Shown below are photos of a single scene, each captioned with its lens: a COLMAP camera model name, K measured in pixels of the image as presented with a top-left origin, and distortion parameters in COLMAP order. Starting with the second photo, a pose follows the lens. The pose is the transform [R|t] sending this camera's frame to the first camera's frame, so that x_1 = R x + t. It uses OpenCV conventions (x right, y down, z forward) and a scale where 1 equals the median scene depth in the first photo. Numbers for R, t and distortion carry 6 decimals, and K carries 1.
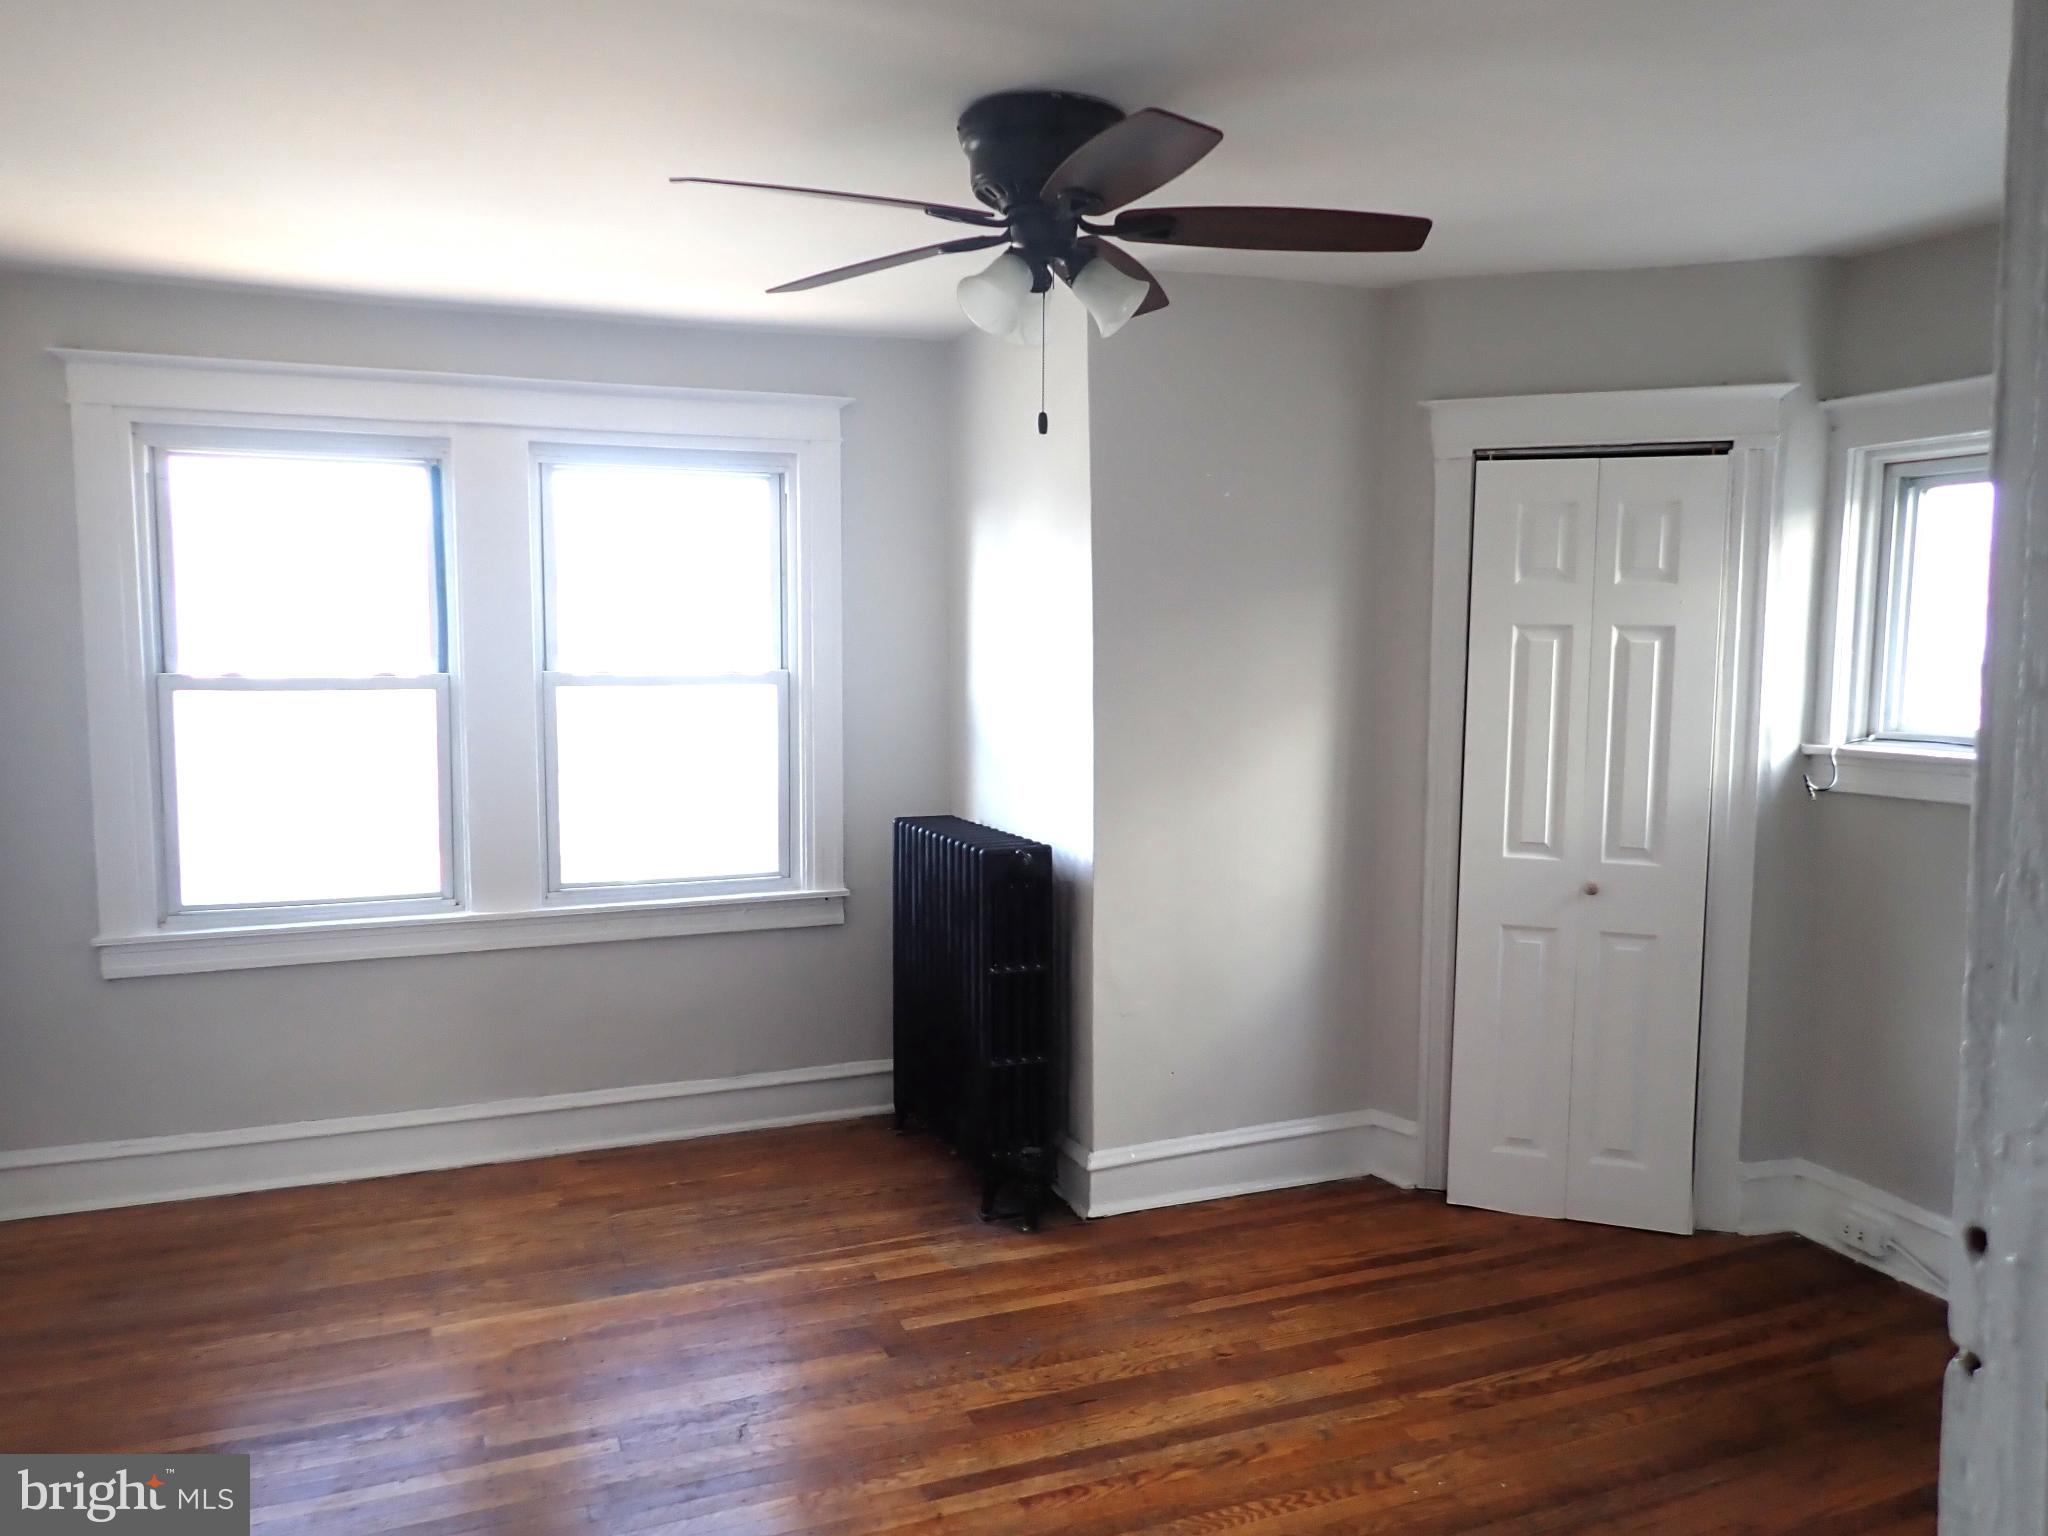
lens RADIAL K [[1514.9, 0, 1032.7], [0, 1514.9, 778.0], [0, 0, 1]] dist [0.002261, -0.013830]
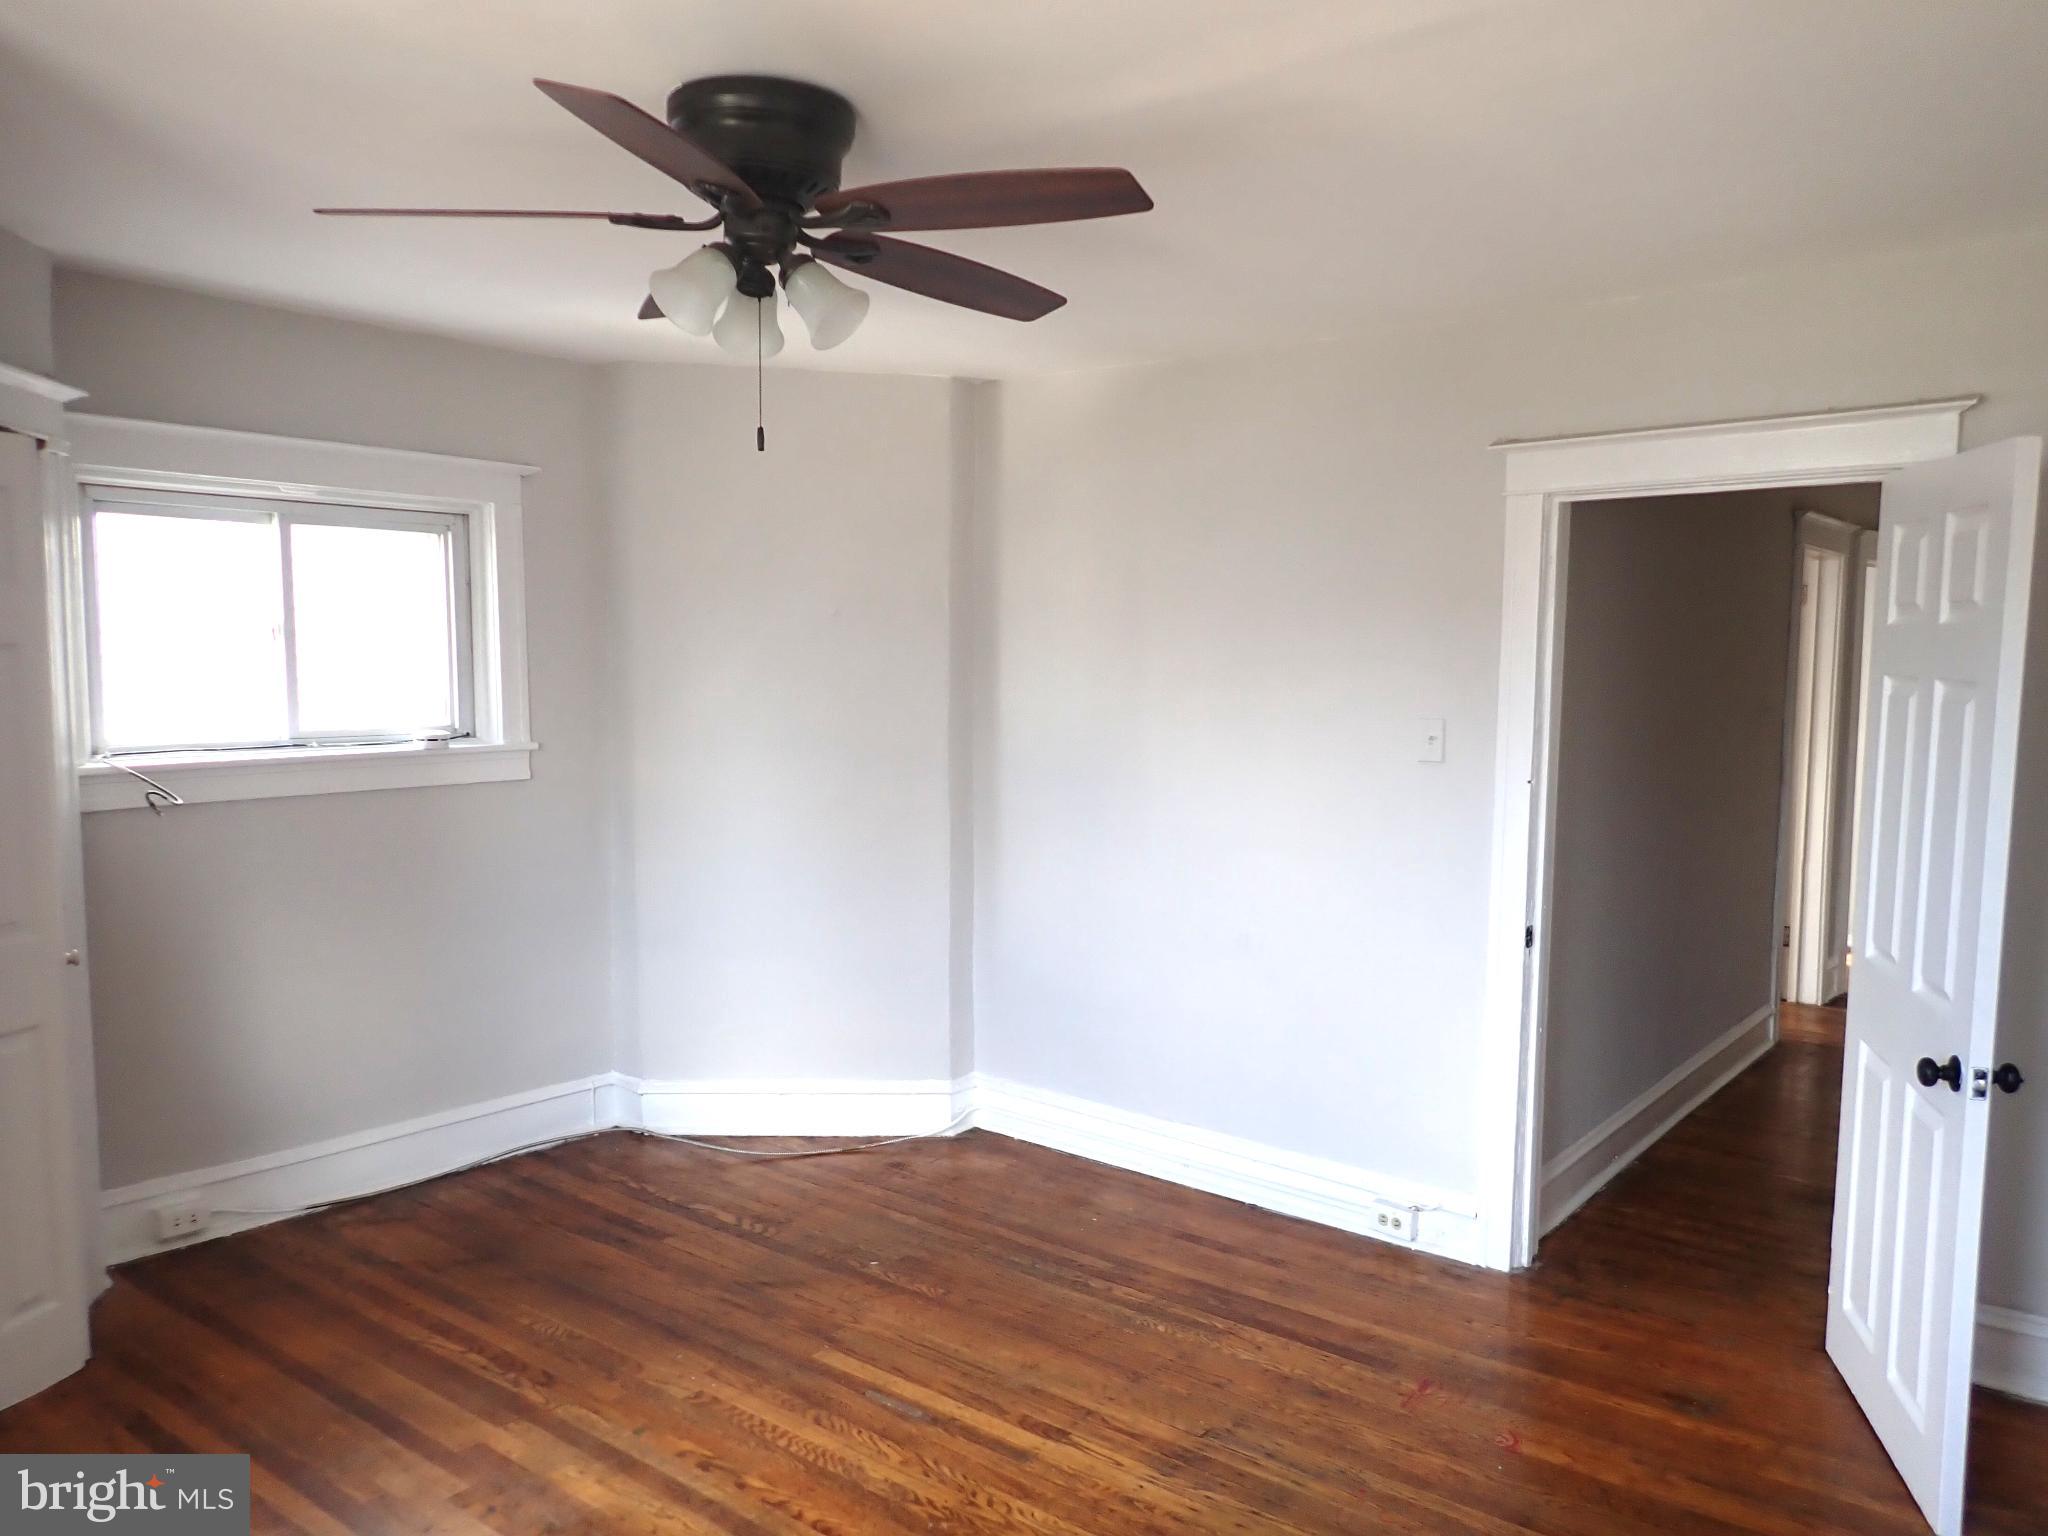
lens RADIAL K [[1514.9, 0, 1032.7], [0, 1514.9, 778.0], [0, 0, 1]] dist [0.002261, -0.013830]
pose [[-0.482933, -0.083154, 0.871700, -0.745056], [0.073856, 0.988066, 0.135172, -0.120648], [-0.872537, 0.129659, -0.471028, 1.105153]]
